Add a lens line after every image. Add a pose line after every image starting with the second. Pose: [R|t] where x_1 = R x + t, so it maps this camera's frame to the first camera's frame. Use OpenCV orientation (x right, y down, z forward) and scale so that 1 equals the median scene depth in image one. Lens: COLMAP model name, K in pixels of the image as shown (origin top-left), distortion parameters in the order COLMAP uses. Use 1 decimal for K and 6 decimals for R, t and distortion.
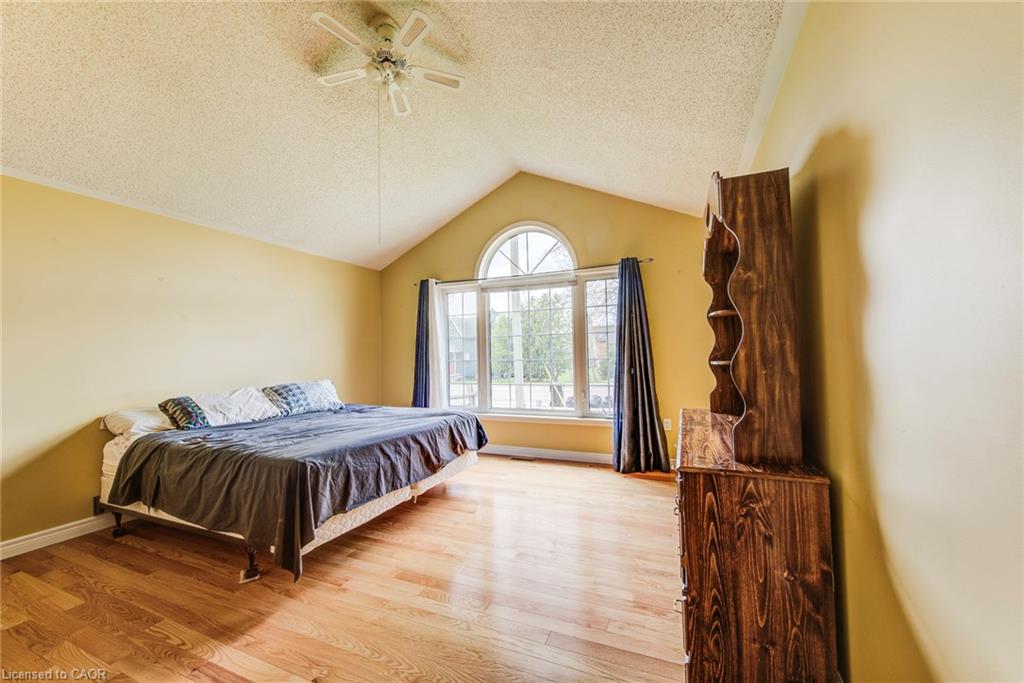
lens RADIAL K [[400.4, 0, 513.8], [0, 400.4, 340.8], [0, 0, 1]] dist [-0.007067, 0.000304]
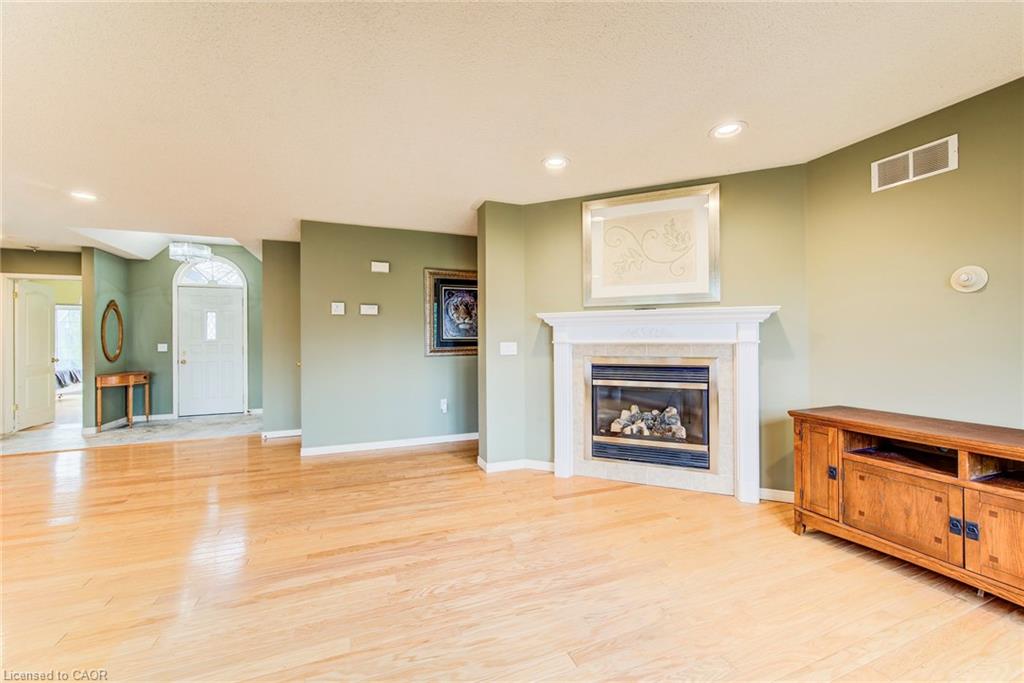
lens RADIAL K [[400.4, 0, 508.9], [0, 400.4, 338.6], [0, 0, 1]] dist [-0.007067, 0.000304]
pose [[0.712479, 0.007401, 0.701654, 0.065797], [-0.017781, 0.999814, 0.007510, -0.078264], [-0.701468, -0.017827, 0.712478, -3.047010]]
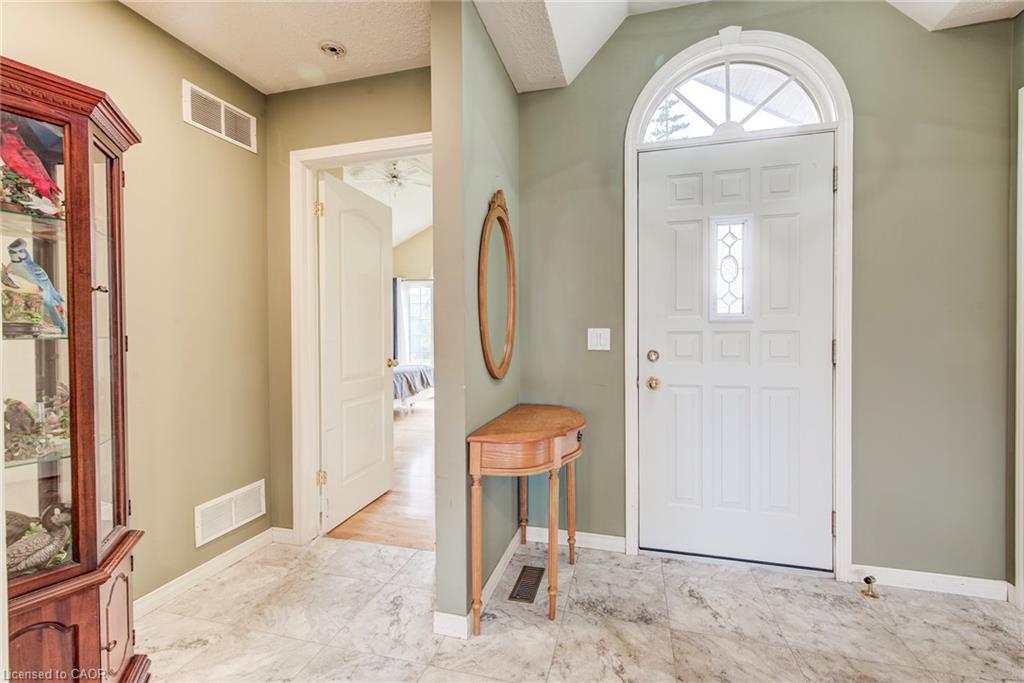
lens RADIAL K [[442.6, 0, 509.3], [0, 442.6, 338.7], [0, 0, 1]] dist [0.004486, 0.000222]
pose [[0.991863, 0.003729, 0.127257, -0.023980], [-0.009285, 0.999028, 0.043097, -0.014903], [-0.126973, -0.043928, 0.990933, -1.012518]]
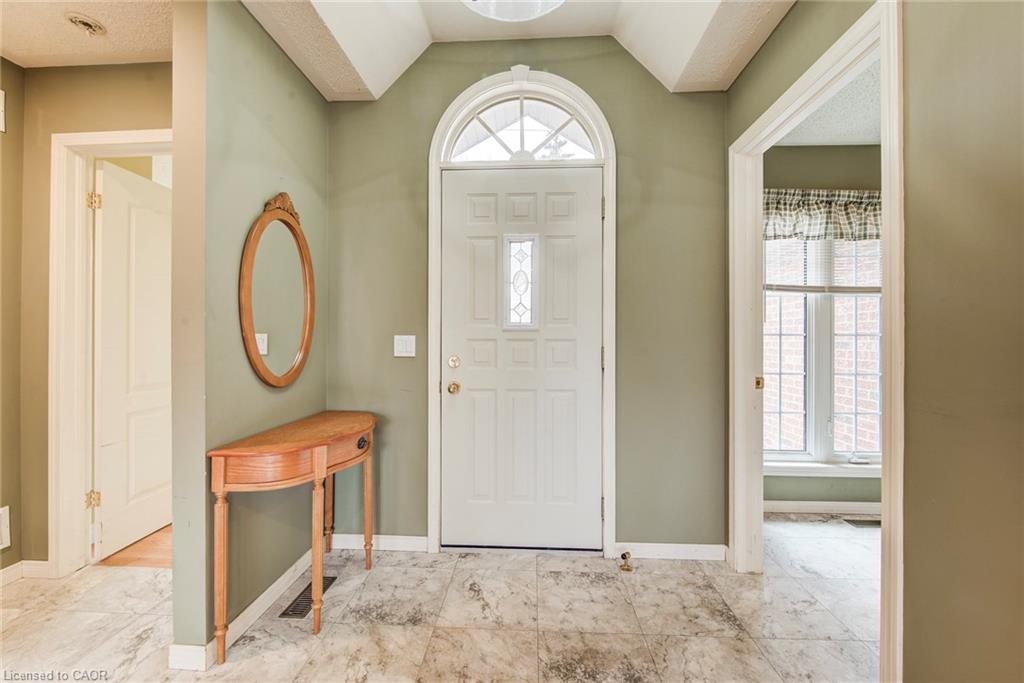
lens RADIAL K [[400.4, 0, 511.6], [0, 400.4, 338.8], [0, 0, 1]] dist [-0.007067, 0.000304]
pose [[0.942842, 0.012629, 0.333001, 0.179051], [-0.022451, 0.999418, 0.025664, -0.018094], [-0.332483, -0.031673, 0.942577, -1.010401]]
